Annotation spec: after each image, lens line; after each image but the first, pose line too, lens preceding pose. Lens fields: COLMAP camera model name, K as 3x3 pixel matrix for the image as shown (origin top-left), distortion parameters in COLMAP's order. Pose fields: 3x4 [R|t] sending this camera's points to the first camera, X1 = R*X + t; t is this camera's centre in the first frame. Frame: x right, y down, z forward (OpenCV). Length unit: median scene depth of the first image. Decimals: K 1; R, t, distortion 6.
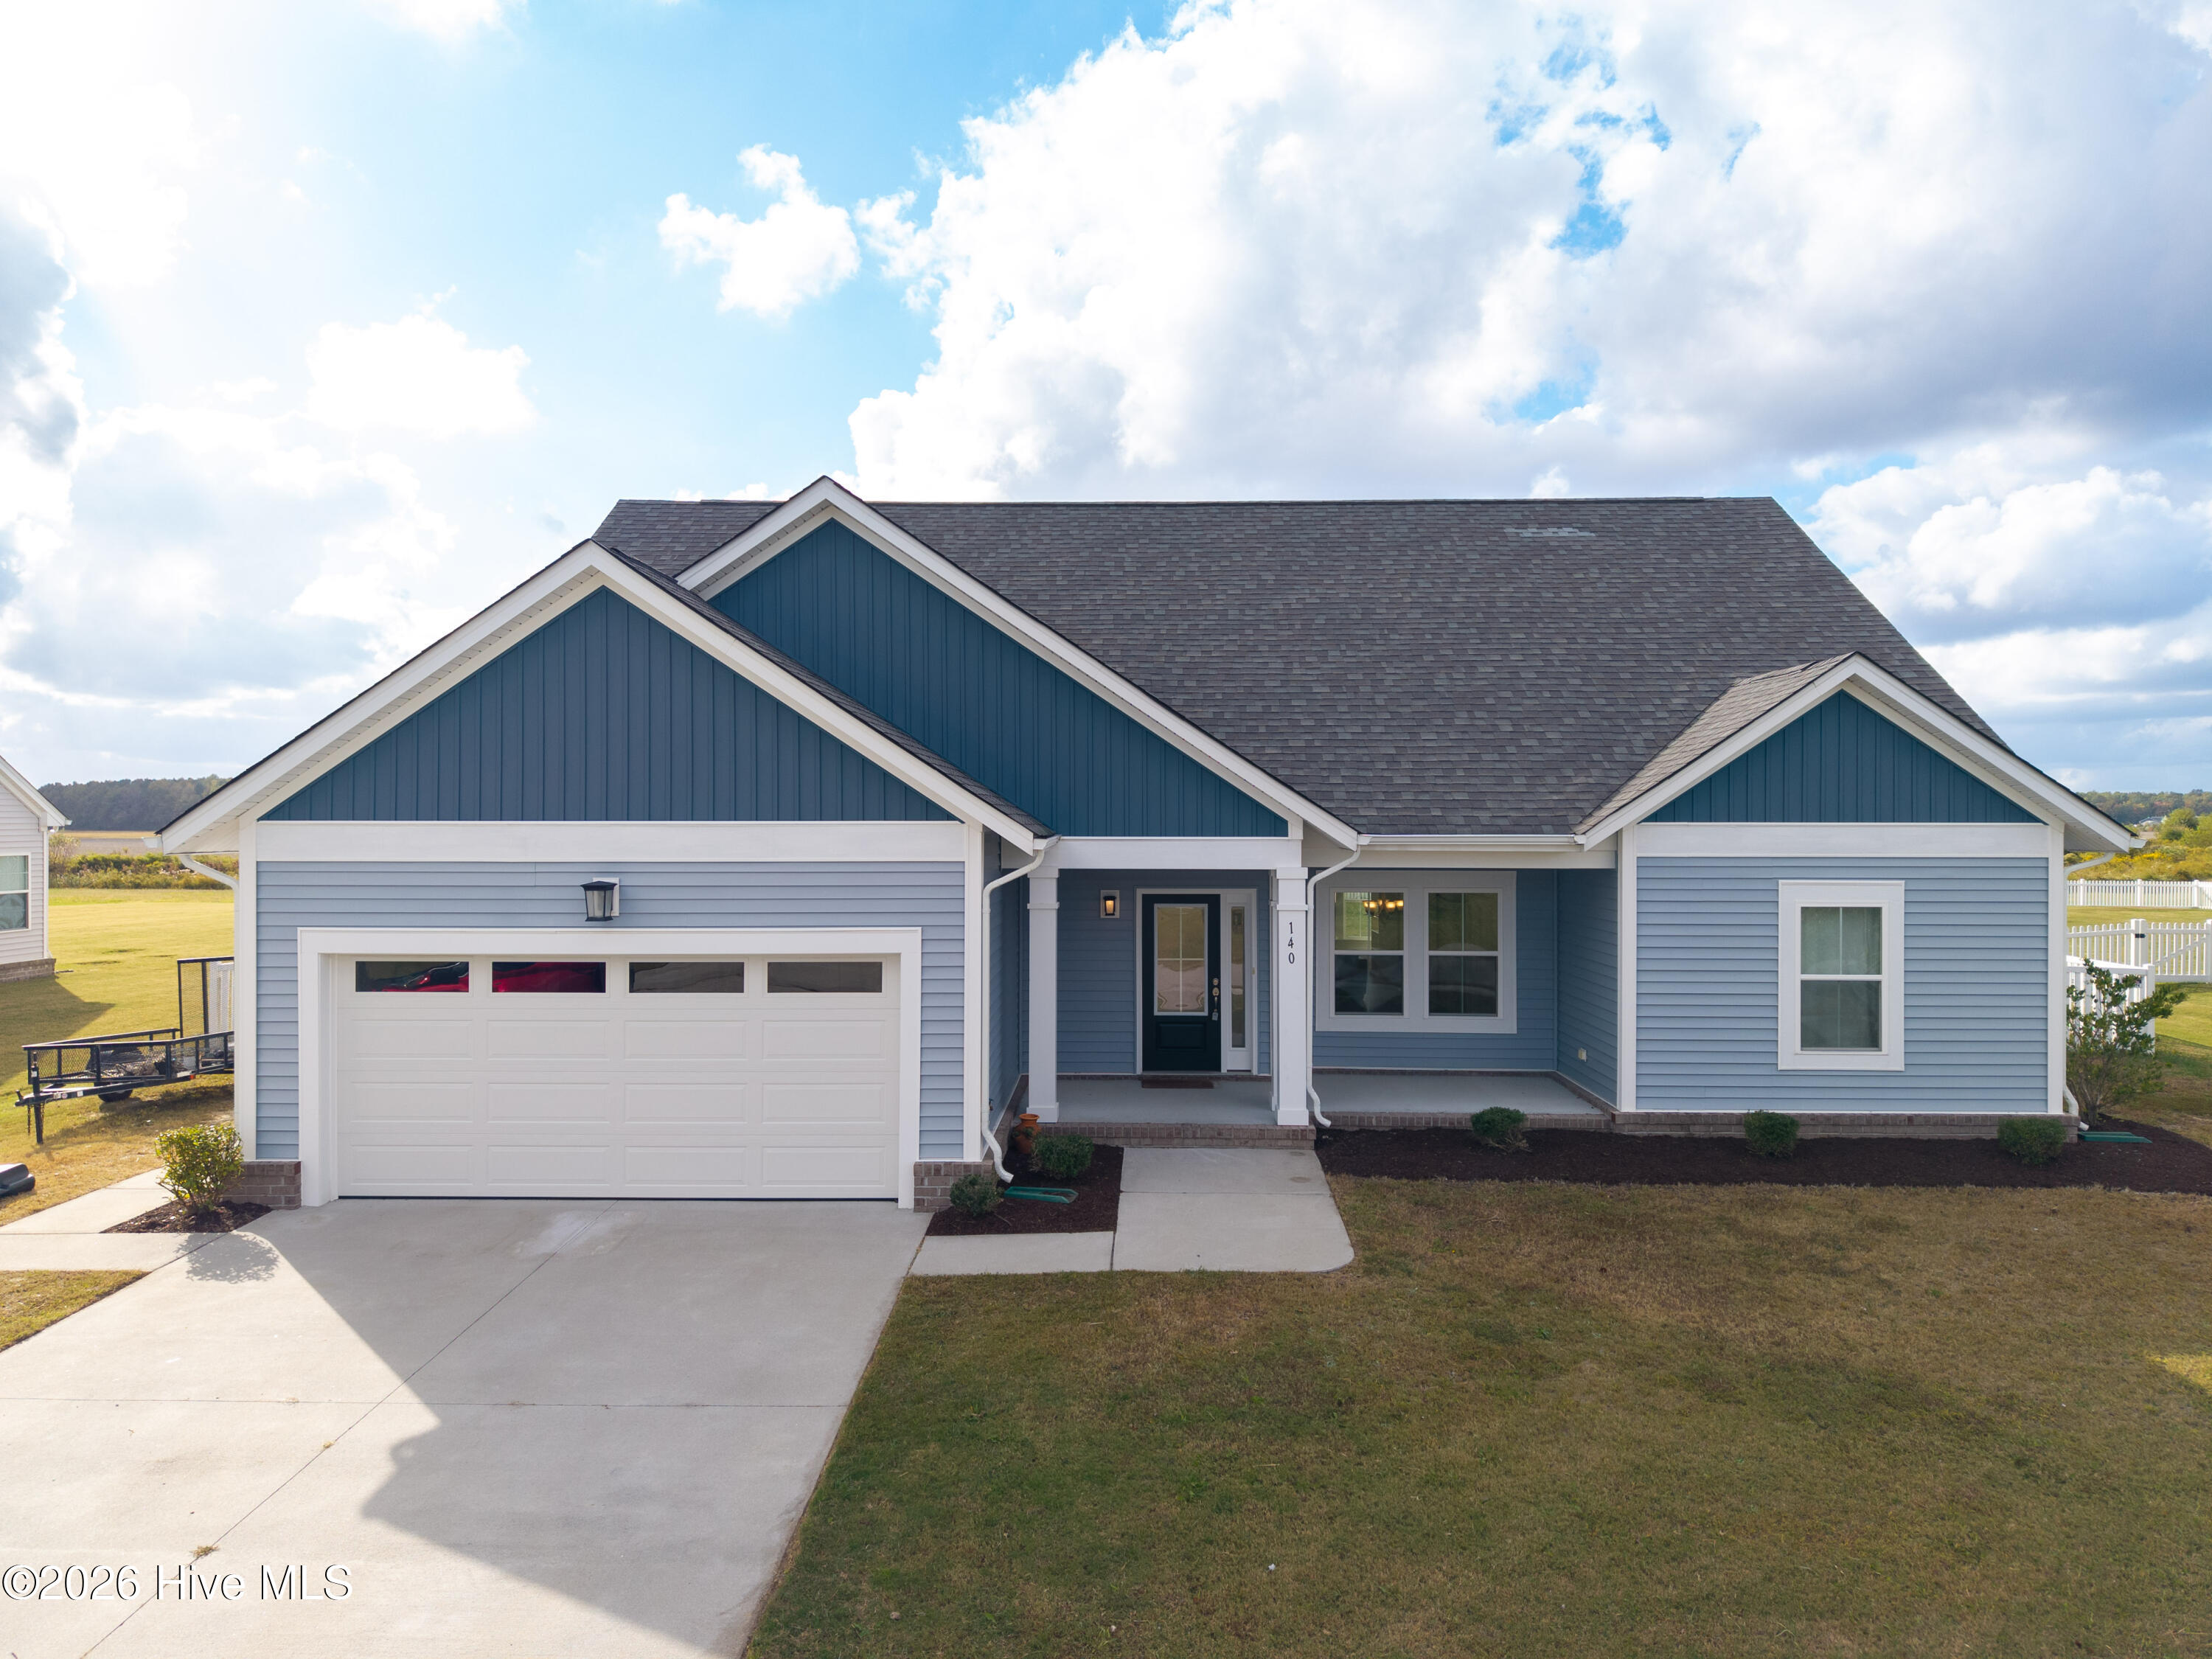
lens RADIAL K [[1479.3, 0, 1100.8], [0, 1479.3, 824.5], [0, 0, 1]] dist [0.068585, -0.078862]
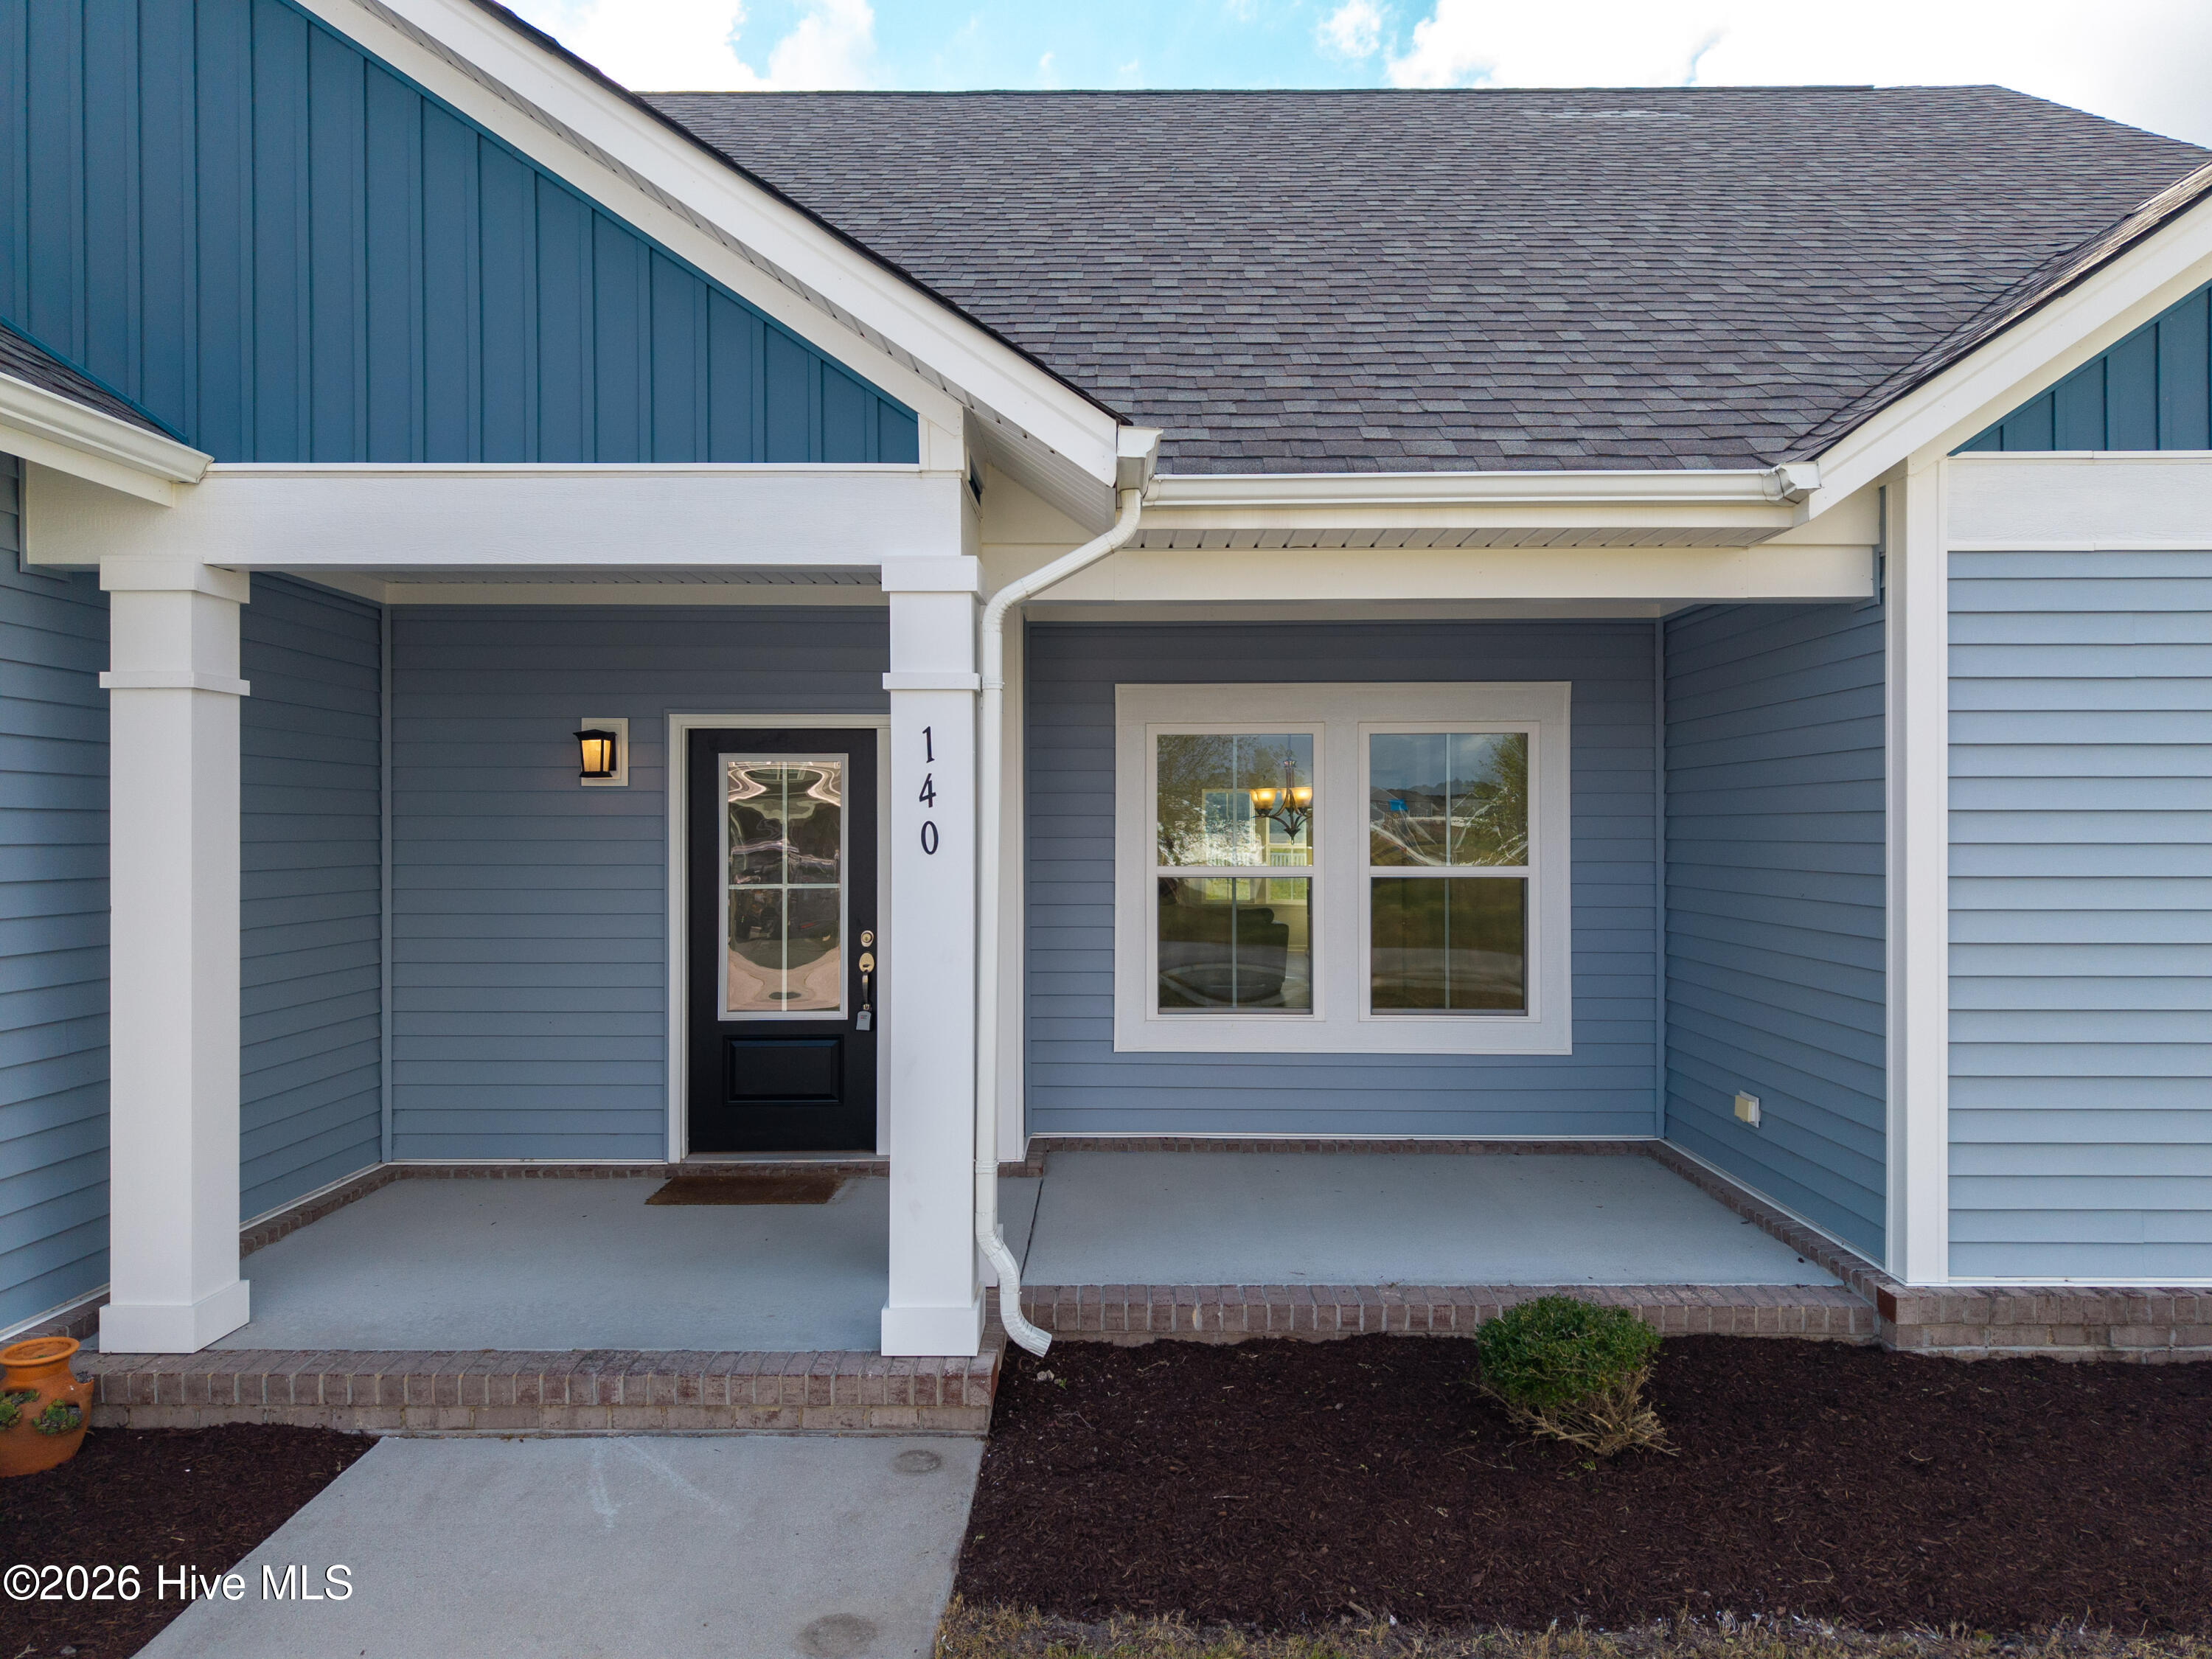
lens RADIAL K [[1538.3, 0, 1114.8], [0, 1538.3, 838.8], [0, 0, 1]] dist [0.002020, 0.001916]
pose [[0.999570, -0.002547, 0.029225, 0.155997], [0.002306, 0.999963, 0.008251, 0.085947], [-0.029245, -0.008180, 0.999539, 0.648557]]
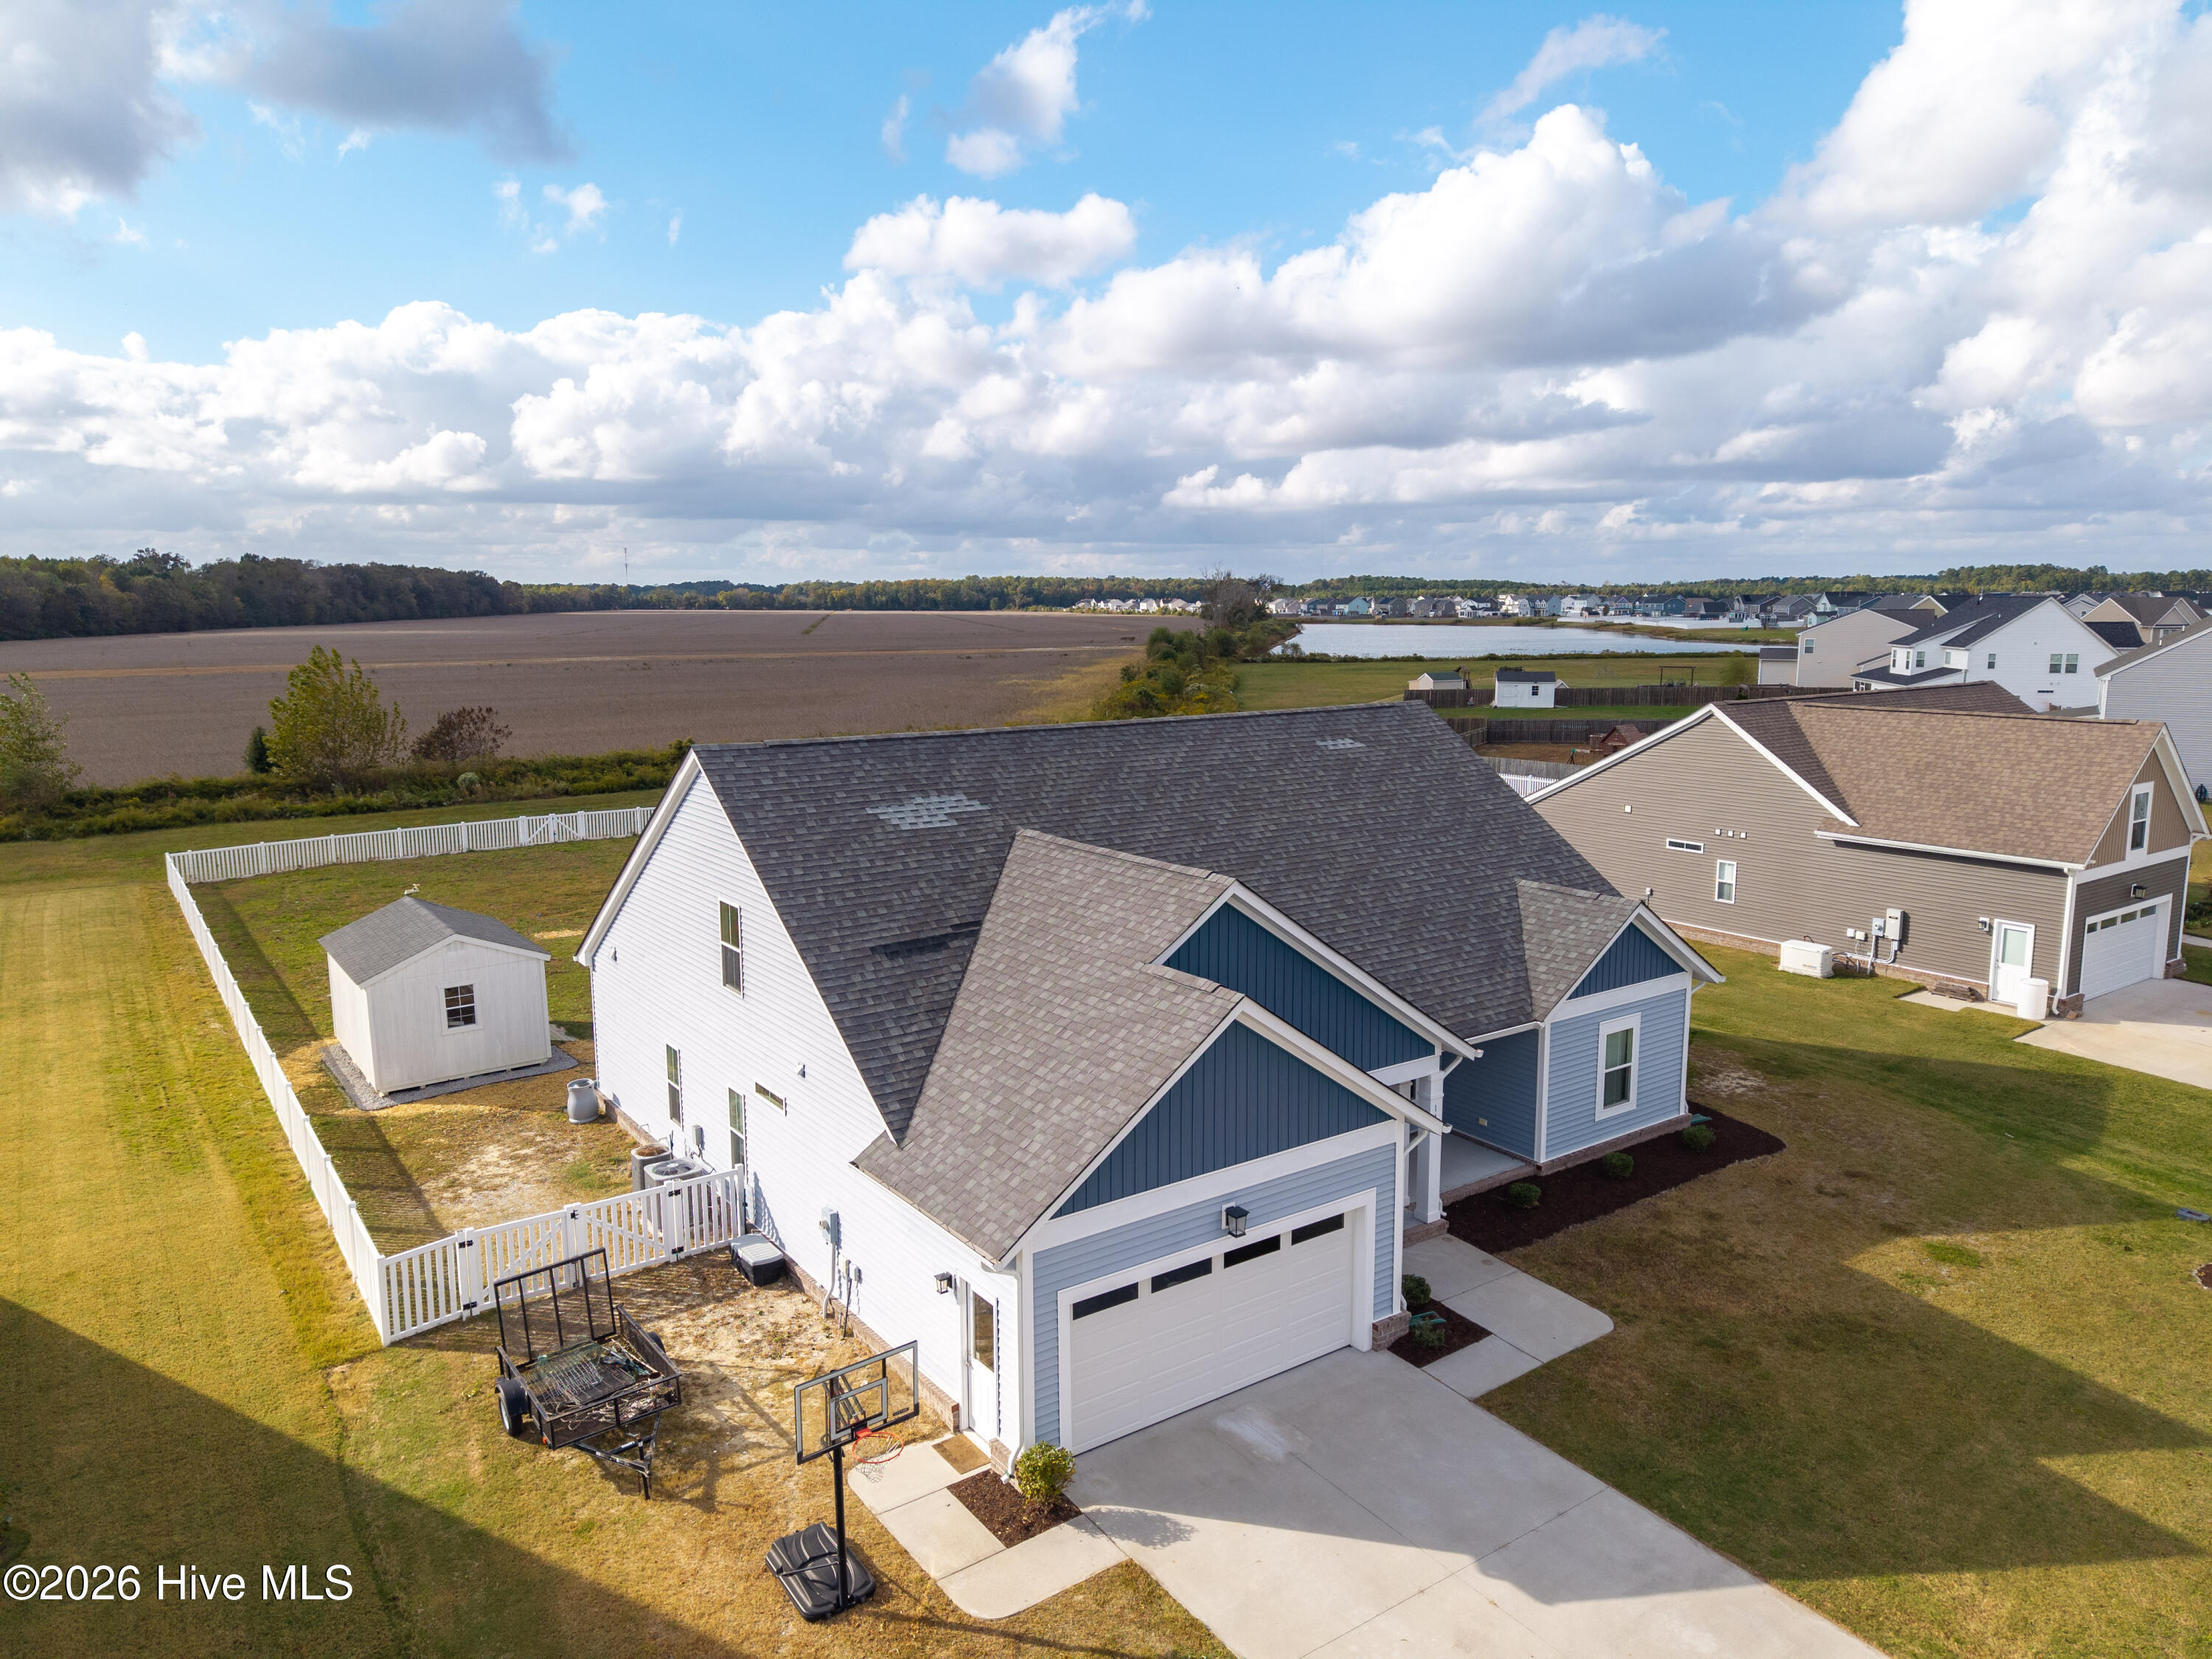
lens RADIAL K [[1480.1, 0, 1110.0], [0, 1480.1, 891.7], [0, 0, 1]] dist [0.000424, 0.000183]
pose [[0.795313, -0.122706, 0.593651, -1.073656], [-0.000048, 0.979286, 0.202480, -0.484363], [-0.606199, -0.161063, 0.778833, -0.019150]]
